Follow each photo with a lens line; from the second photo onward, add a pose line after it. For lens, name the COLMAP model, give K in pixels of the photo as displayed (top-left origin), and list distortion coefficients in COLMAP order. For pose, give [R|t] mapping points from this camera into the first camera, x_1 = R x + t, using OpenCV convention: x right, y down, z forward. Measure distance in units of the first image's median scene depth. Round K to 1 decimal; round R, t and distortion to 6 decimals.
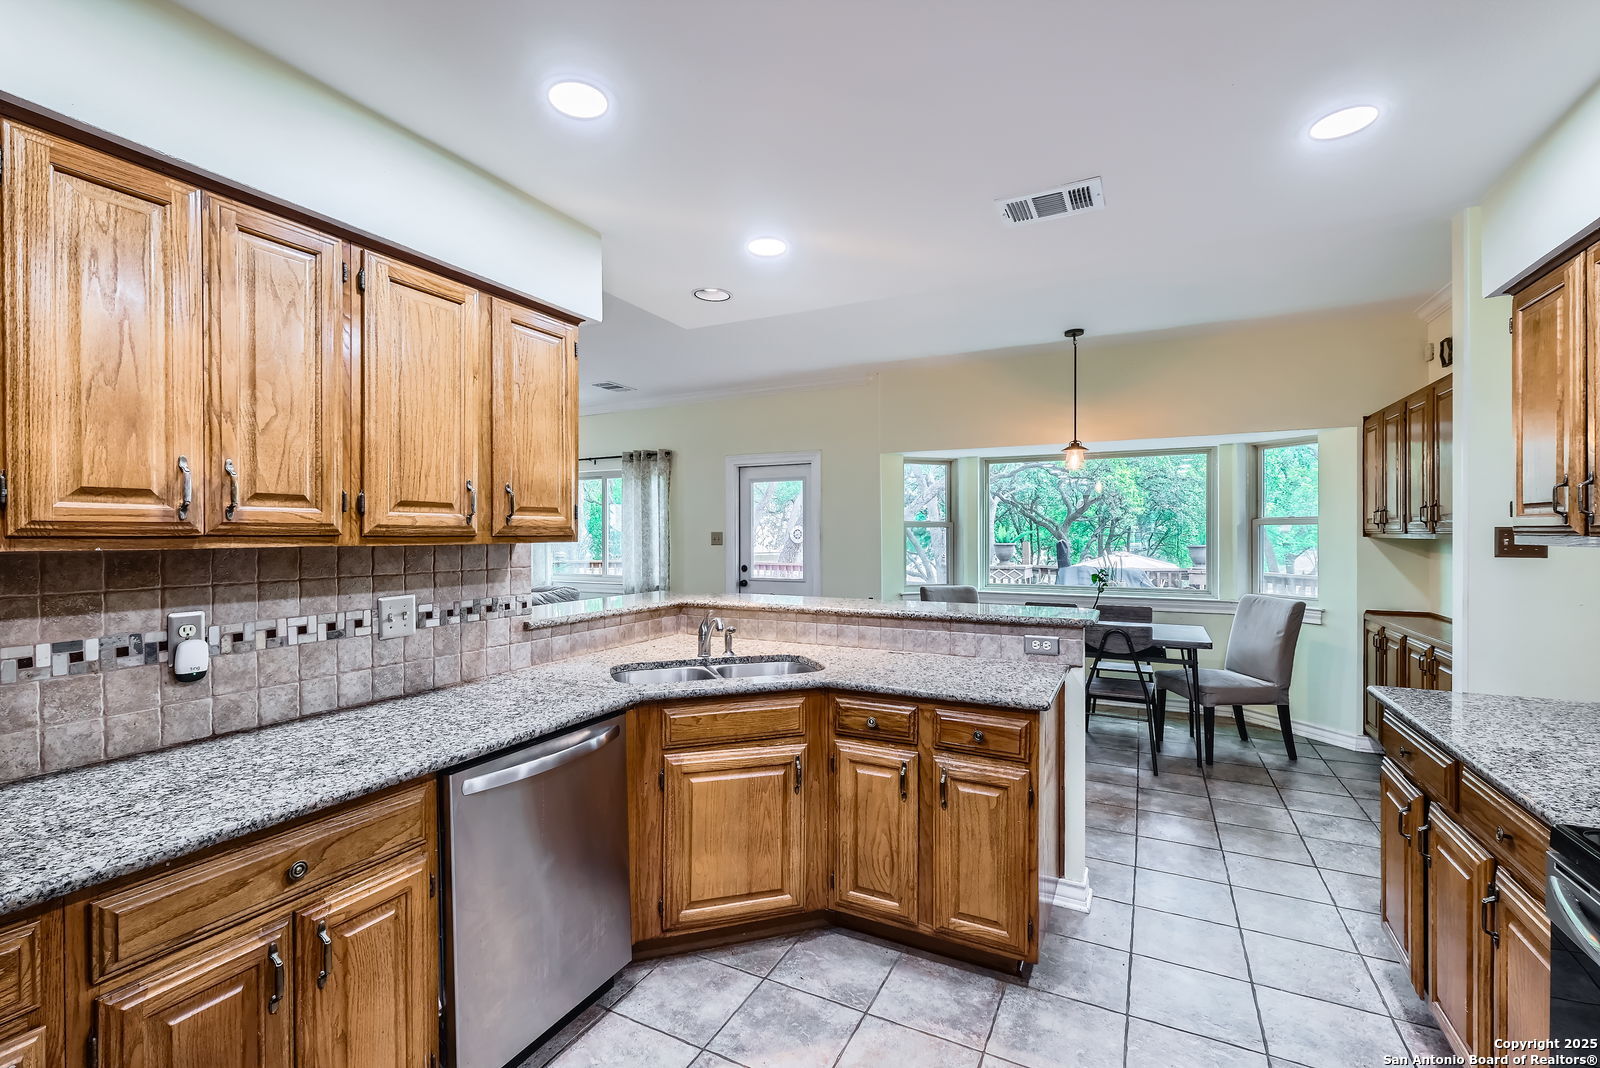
lens RADIAL K [[701.1, 0, 794.9], [0, 701.1, 528.8], [0, 0, 1]] dist [-0.000816, 0.000462]
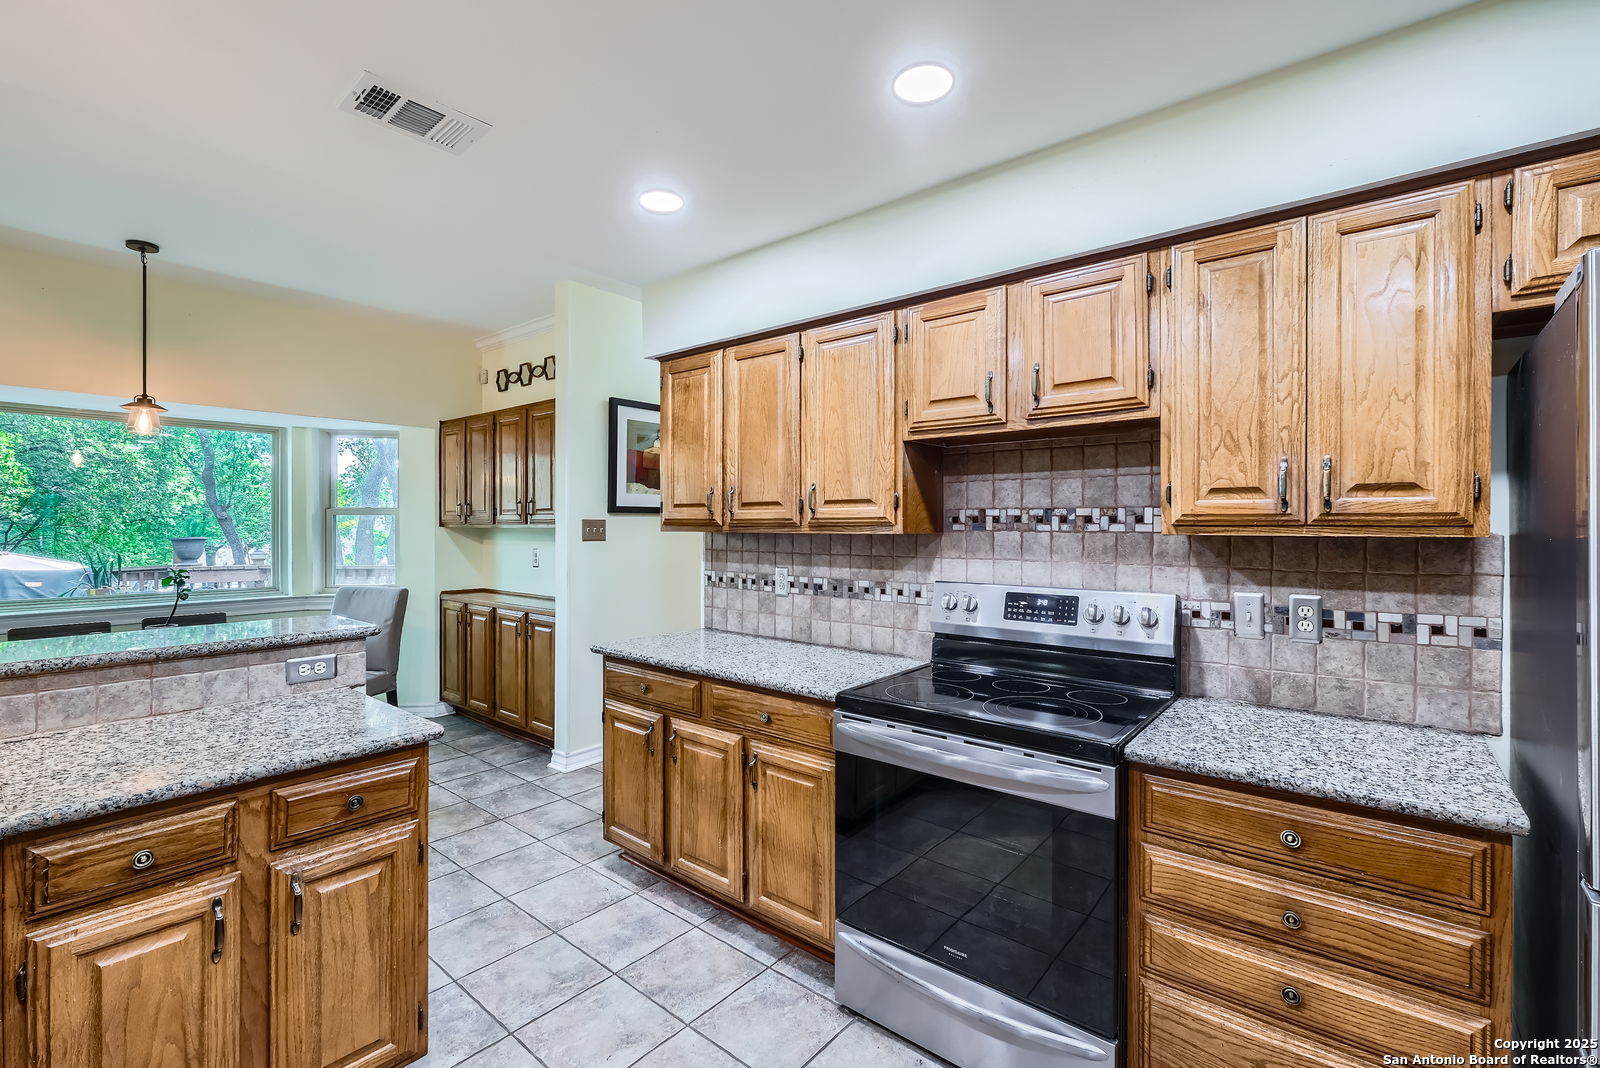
lens RADIAL K [[701.1, 0, 784.3], [0, 701.1, 523.7], [0, 0, 1]] dist [-0.000816, 0.000462]
pose [[0.232012, 0.002893, 0.972709, -0.264536], [-0.009195, 0.999957, -0.000781, 0.003628], [-0.972670, -0.008762, 0.232028, 0.315637]]
